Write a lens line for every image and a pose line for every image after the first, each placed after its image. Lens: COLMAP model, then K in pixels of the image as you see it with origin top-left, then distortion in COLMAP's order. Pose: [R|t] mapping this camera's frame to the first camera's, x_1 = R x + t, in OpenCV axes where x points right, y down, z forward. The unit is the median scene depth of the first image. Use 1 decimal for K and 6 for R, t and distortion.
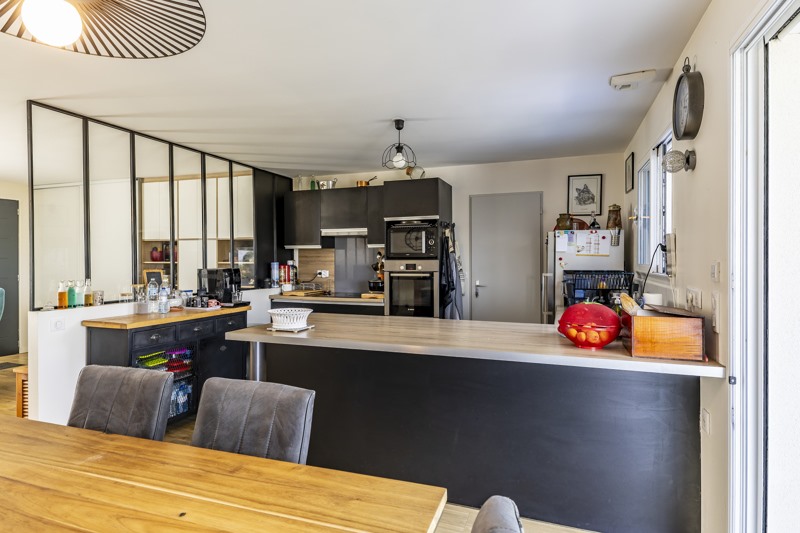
lens RADIAL K [[434.7, 0, 400.0], [0, 434.7, 266.5], [0, 0, 1]] dist [0.000253, 0.000004]
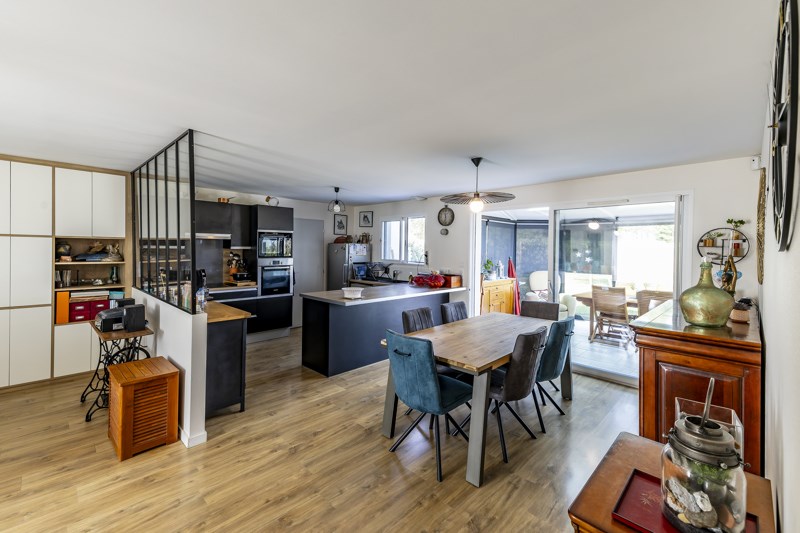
lens RADIAL K [[343.4, 0, 390.0], [0, 343.4, 251.2], [0, 0, 1]] dist [0.015695, 0.000155]
pose [[0.416426, 0.001384, 0.909169, -0.924661], [-0.002432, 0.999997, -0.000409, -0.040617], [-0.909167, -0.002040, 0.416428, 0.115475]]
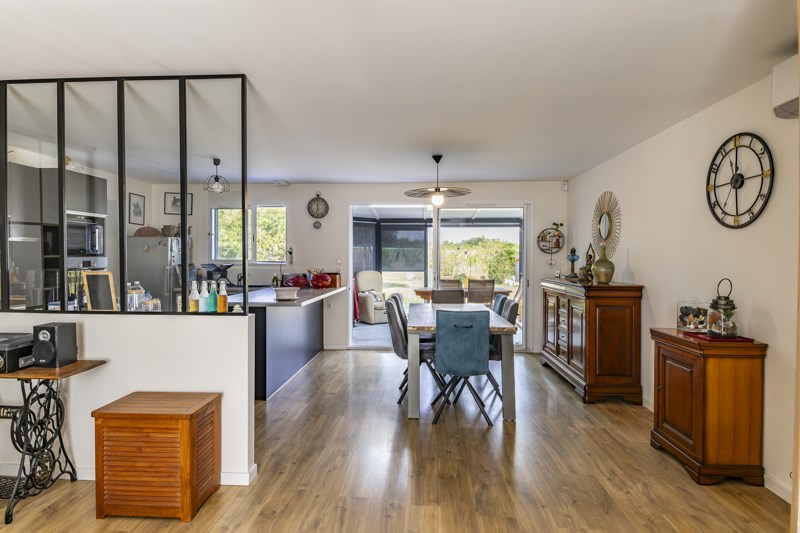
lens RADIAL K [[449.2, 0, 401.1], [0, 449.2, 259.1], [0, 0, 1]] dist [0.004201, 0.000274]
pose [[-0.283482, -0.001228, 0.958977, -1.142642], [0.009091, 0.999951, 0.003968, -0.007297], [-0.958934, 0.009843, -0.283457, 0.610457]]
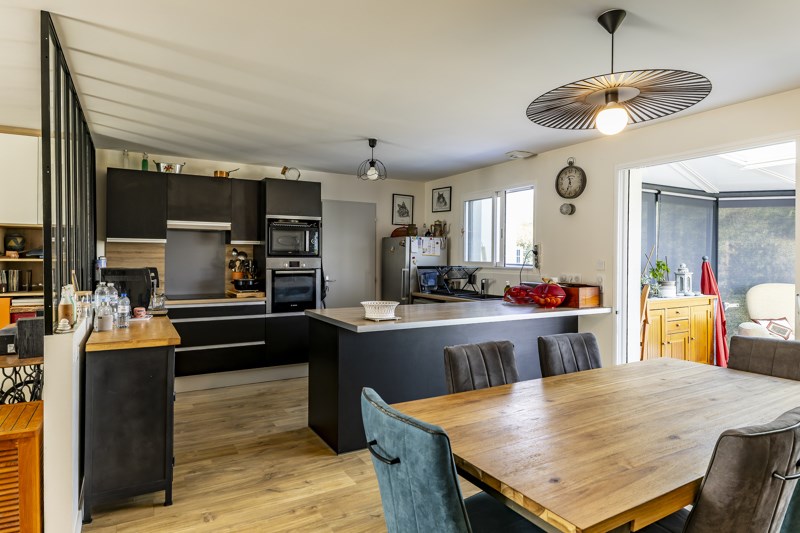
lens RADIAL K [[457.8, 0, 373.7], [0, 457.8, 259.4], [0, 0, 1]] dist [0.004535, -0.001519]
pose [[0.661882, 0.002251, 0.749605, -0.669188], [0.003159, 0.999978, -0.005792, -0.003946], [-0.749602, 0.006201, 0.661860, 0.133401]]
